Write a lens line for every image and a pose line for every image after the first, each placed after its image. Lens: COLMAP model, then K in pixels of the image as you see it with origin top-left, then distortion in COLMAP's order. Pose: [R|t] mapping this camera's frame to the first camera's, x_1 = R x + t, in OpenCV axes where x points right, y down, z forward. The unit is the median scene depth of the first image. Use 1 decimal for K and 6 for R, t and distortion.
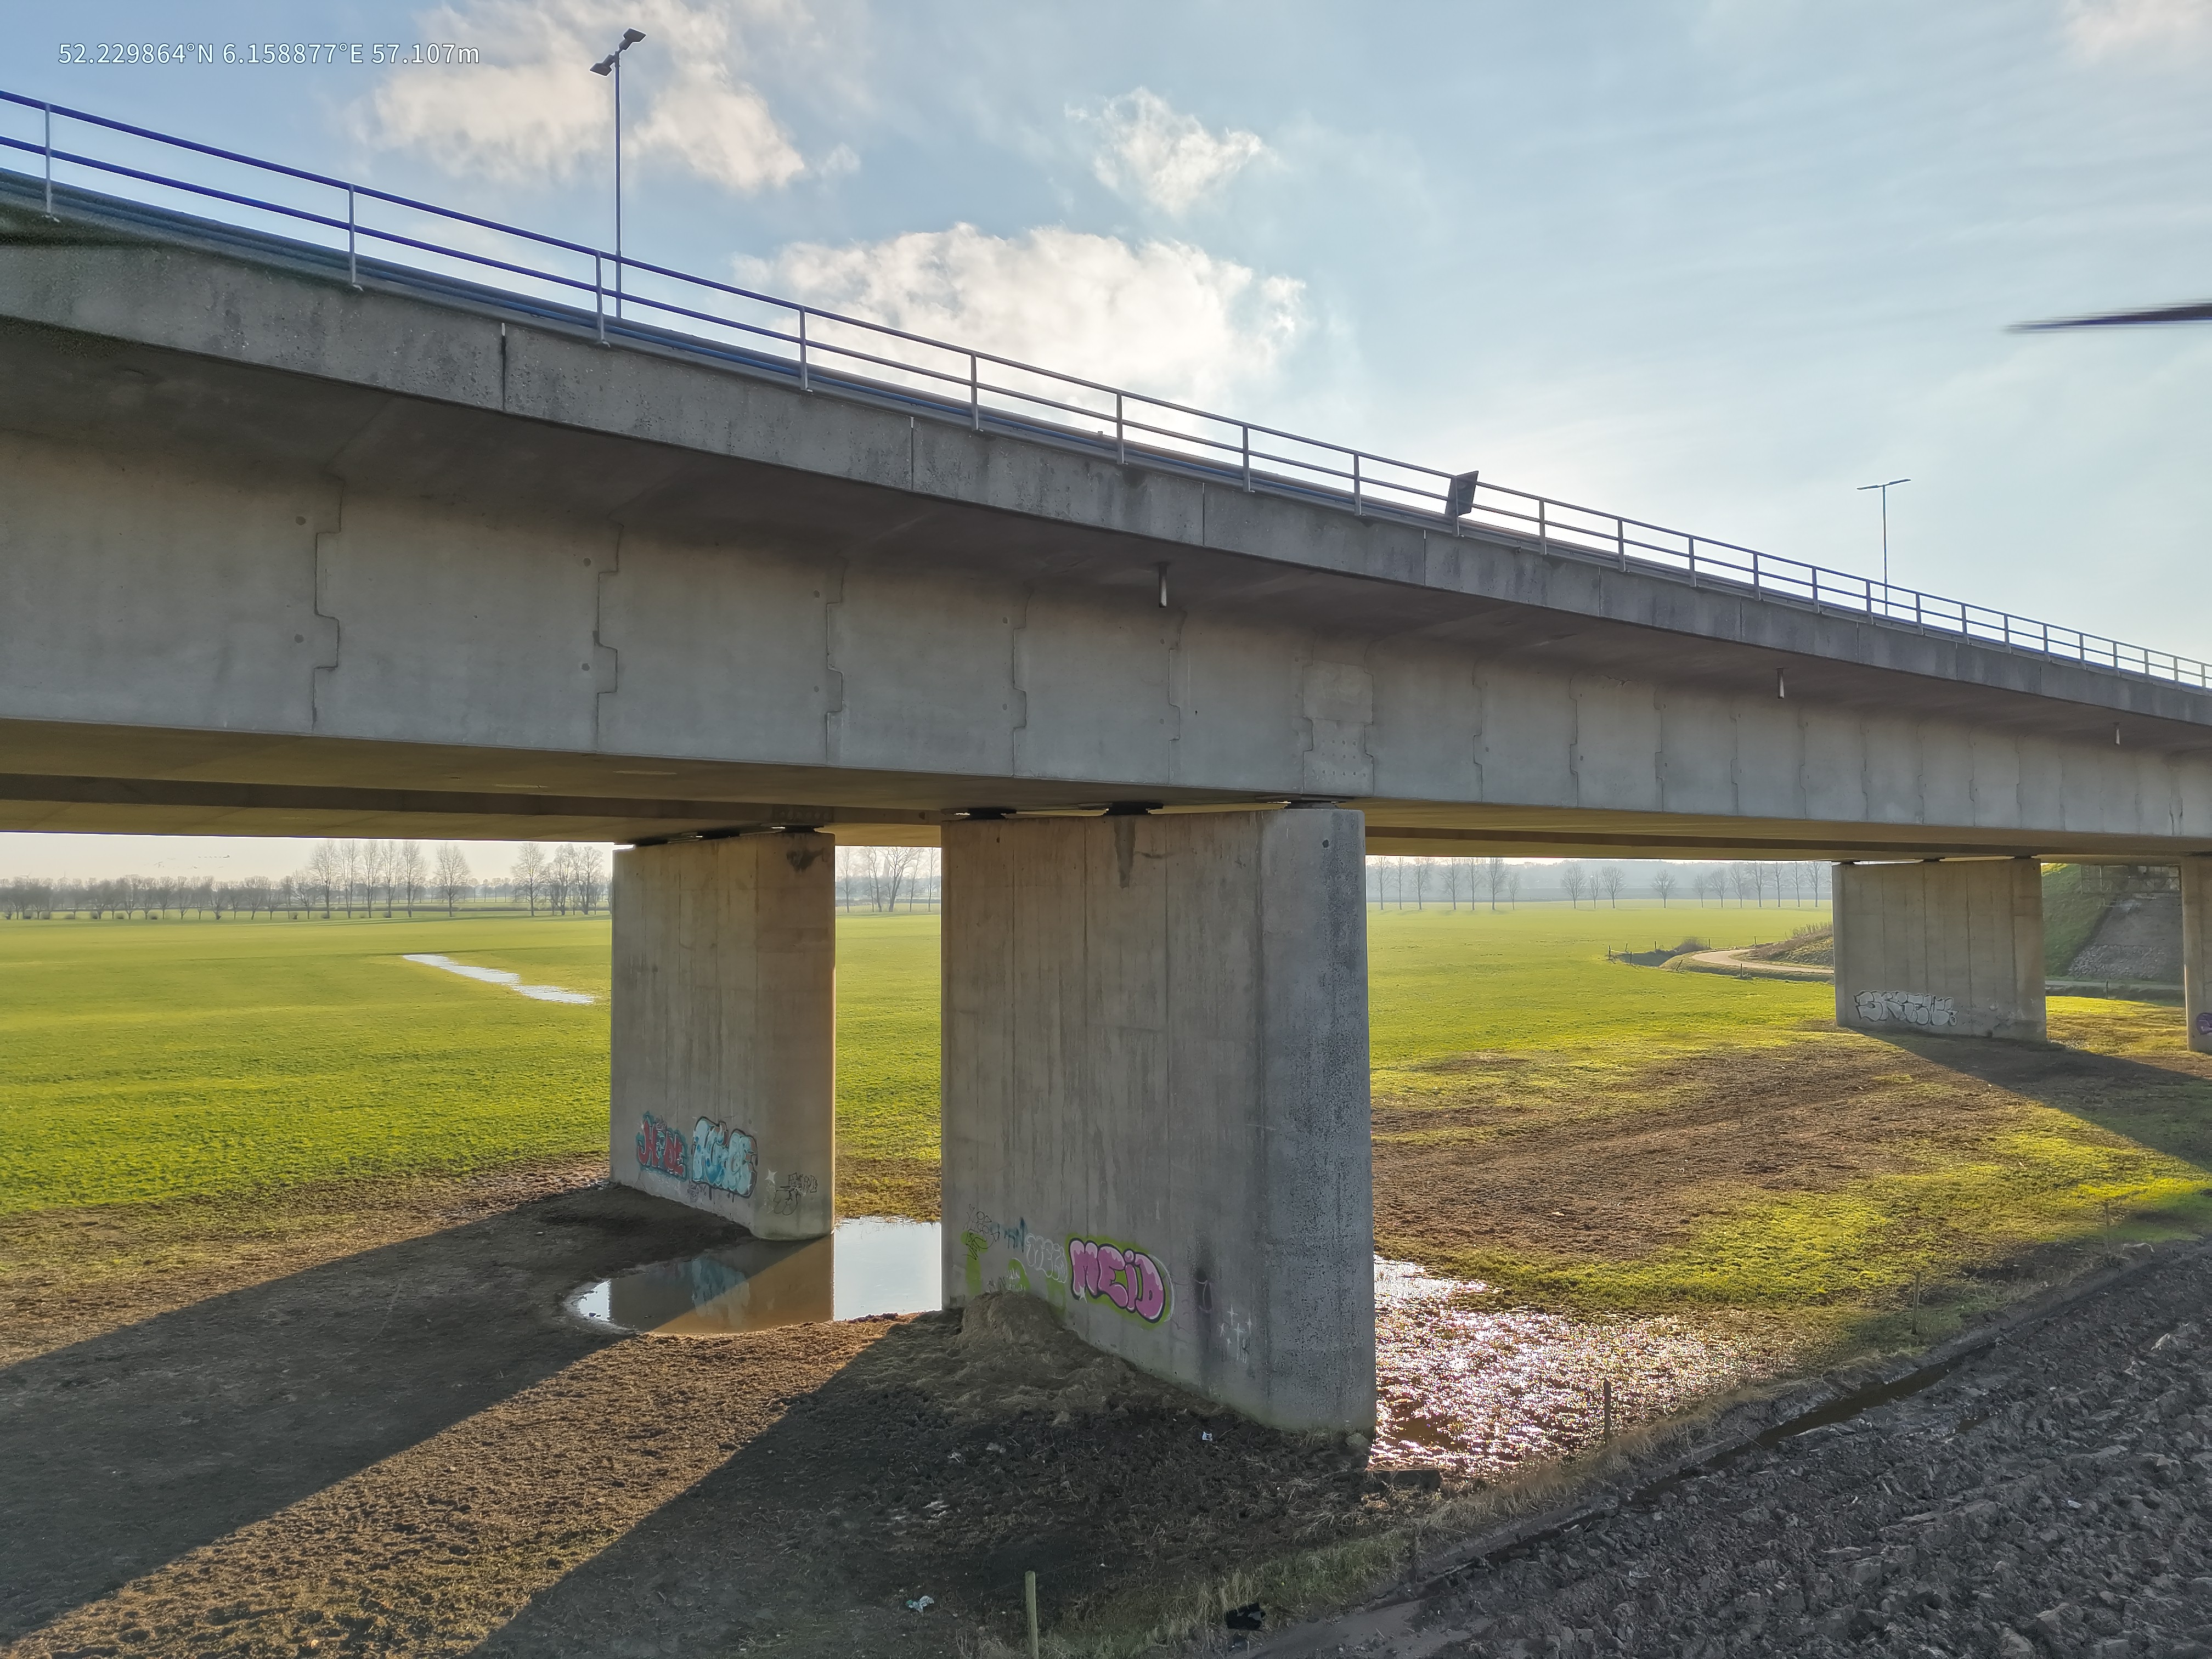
lens RADIAL K [[1533.8, 0, 1093.7], [0, 1533.8, 827.5], [0, 0, 1]] dist [0.076246, -0.069012]
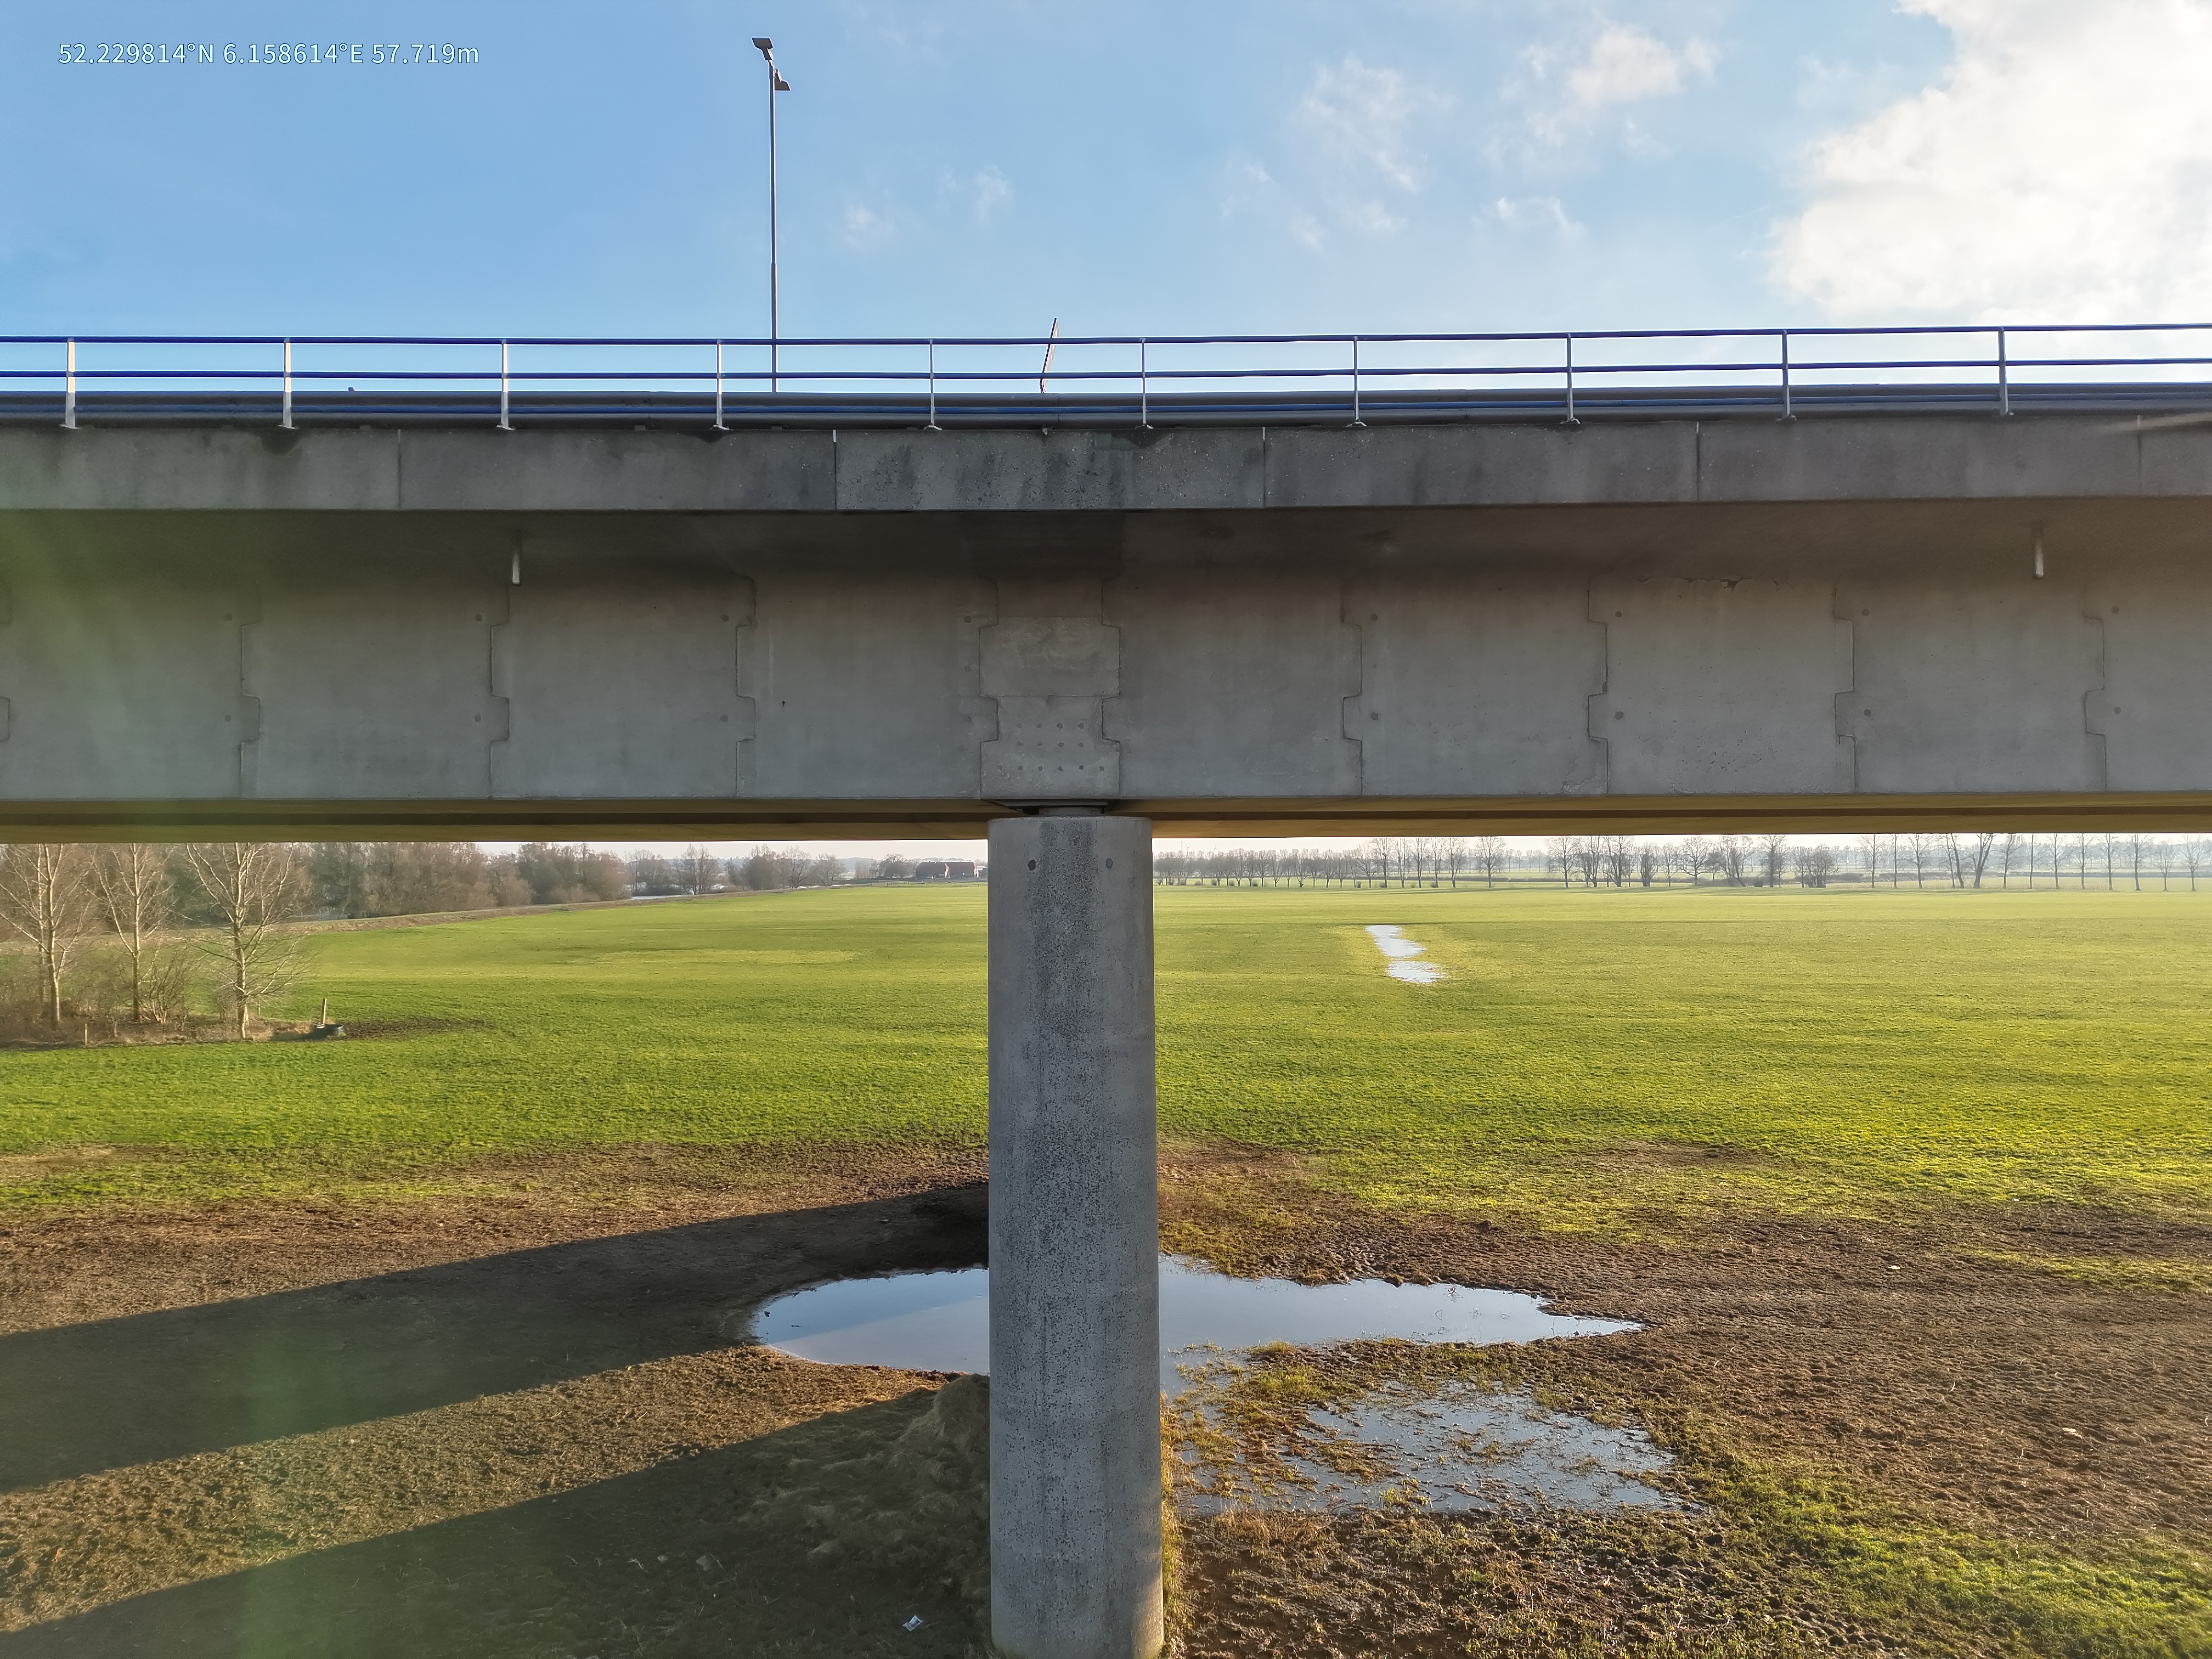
lens RADIAL K [[1533.8, 0, 1093.7], [0, 1533.8, 827.5], [0, 0, 1]] dist [0.076246, -0.069012]
pose [[0.781753, -0.015420, -0.623398, 0.571943], [0.027709, 0.999566, 0.010024, -0.012552], [0.622972, -0.025110, 0.781841, 0.402941]]
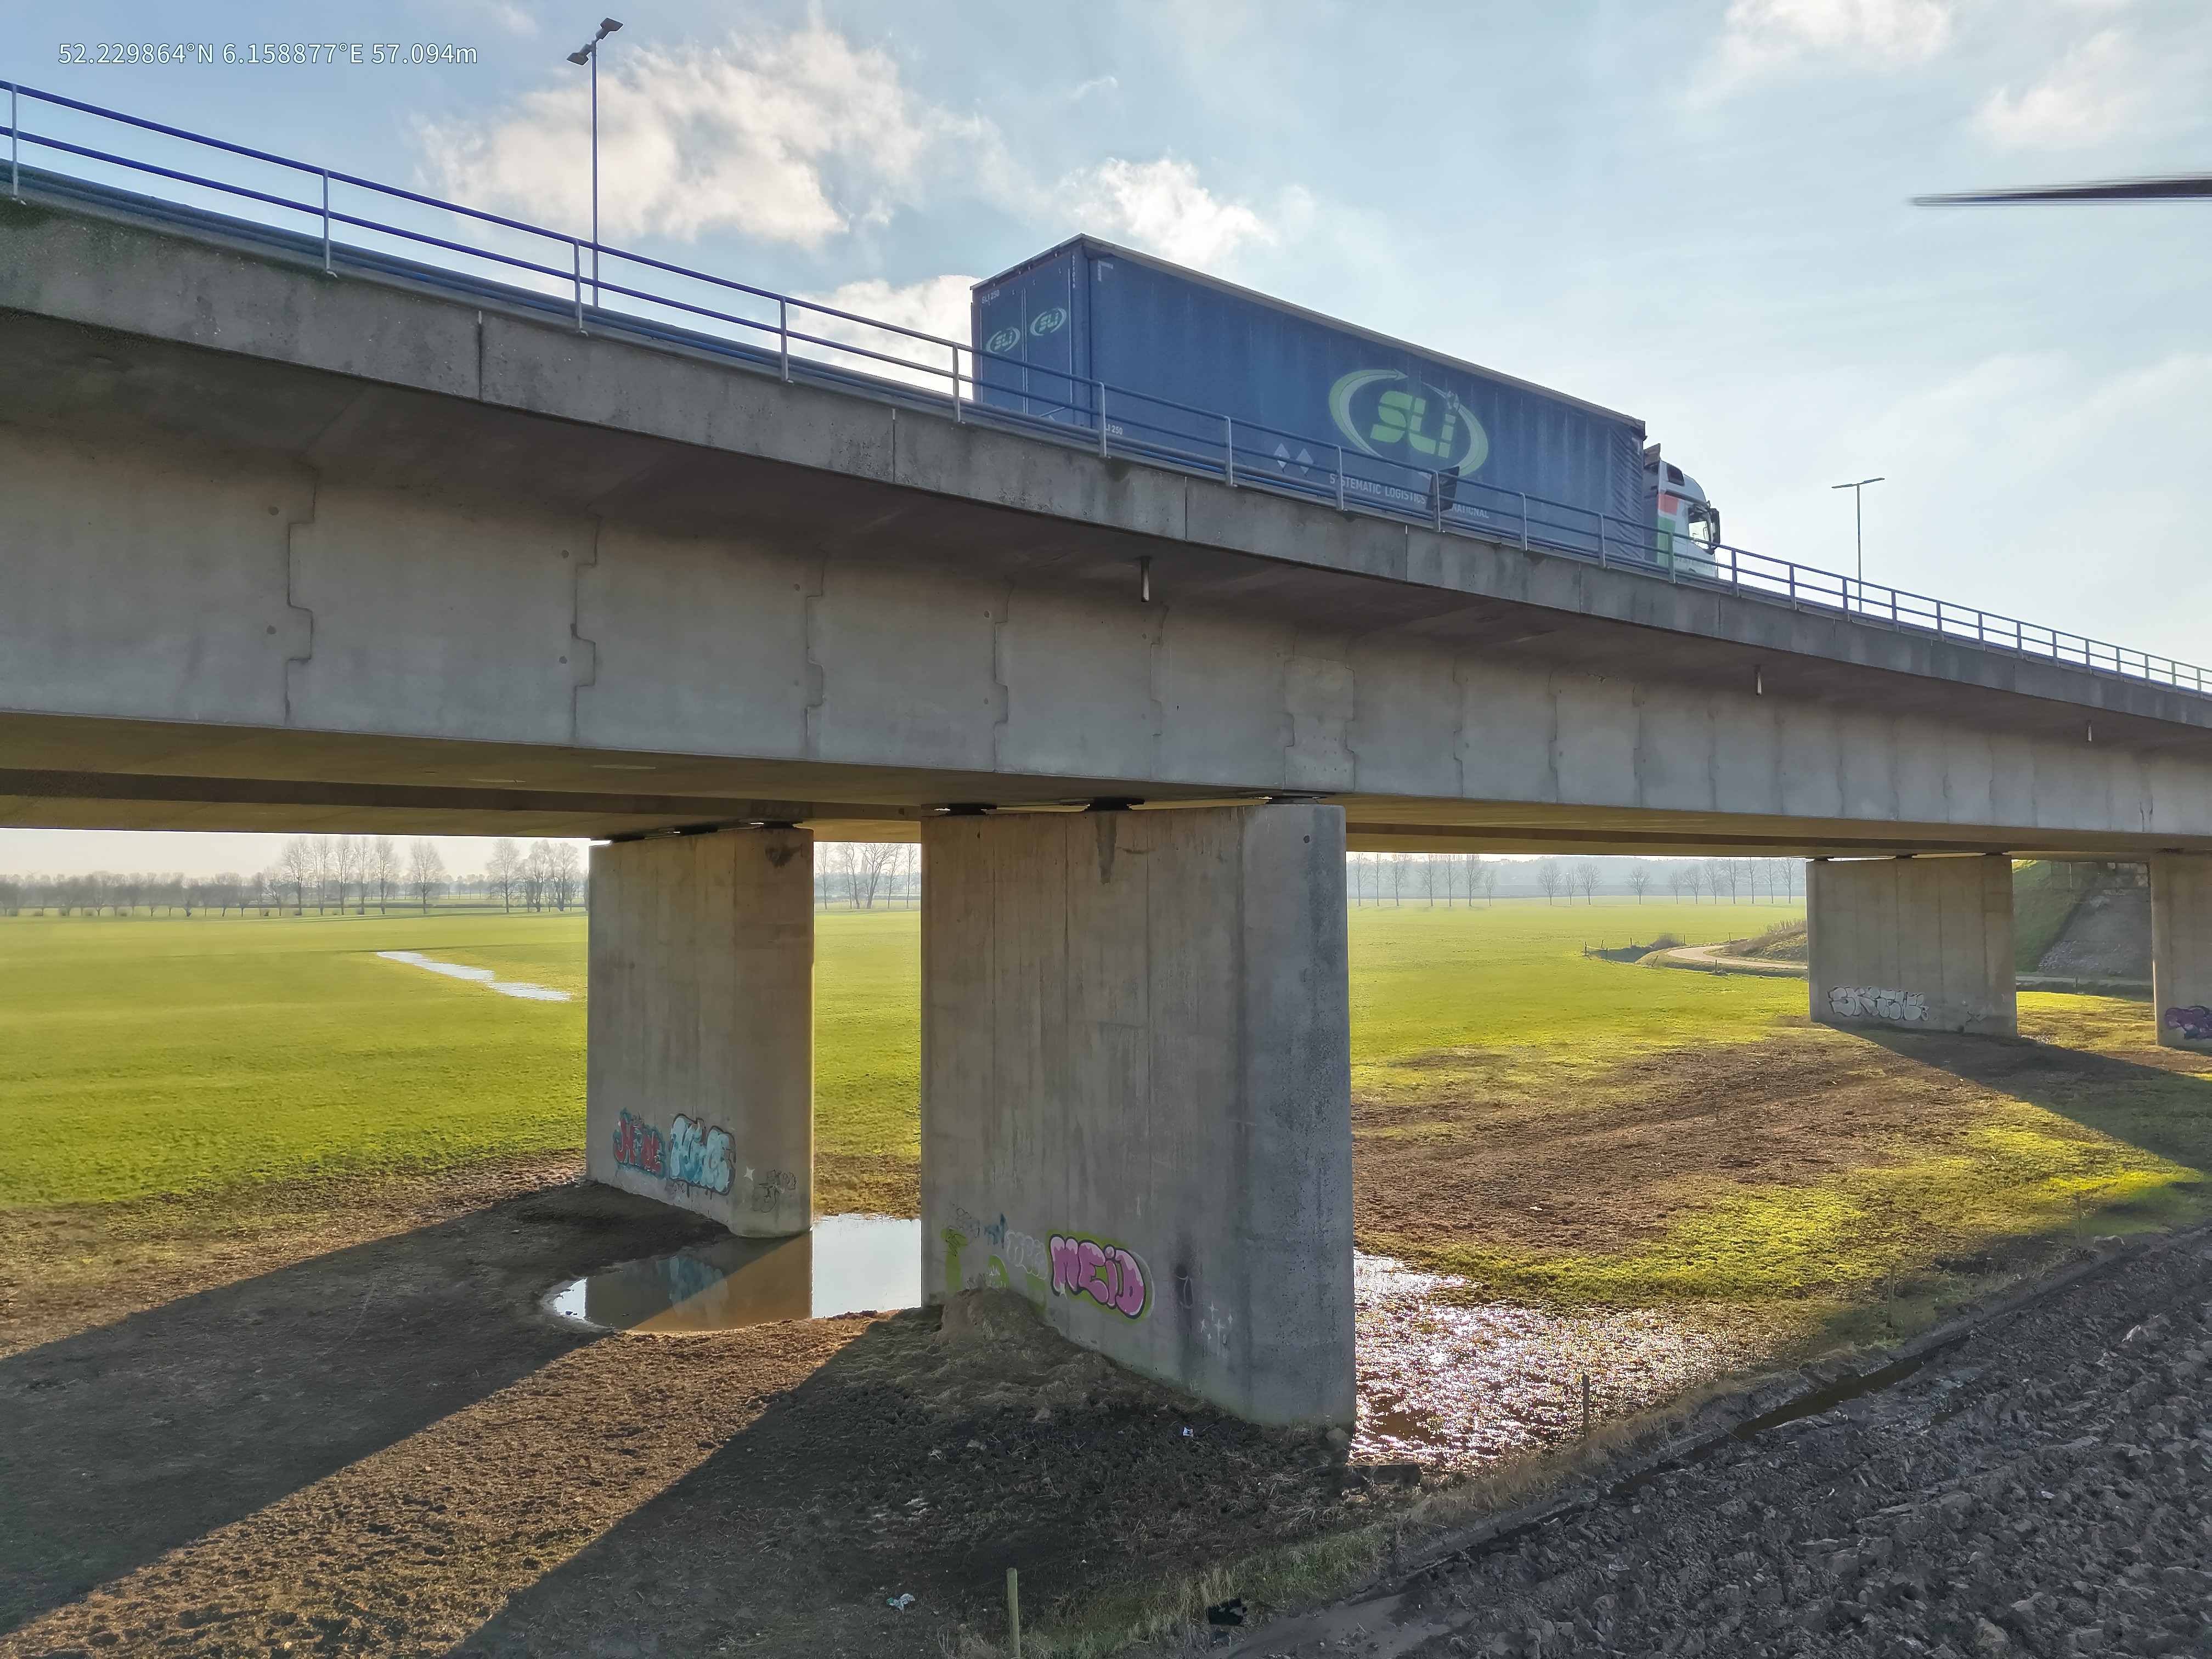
lens RADIAL K [[1533.8, 0, 1093.7], [0, 1533.8, 827.5], [0, 0, 1]] dist [0.076246, -0.069012]
pose [[0.999901, 0.000547, 0.014084, -0.001595], [-0.000578, 0.999997, 0.002172, 0.000786], [-0.014083, -0.002180, 0.999898, 0.002296]]
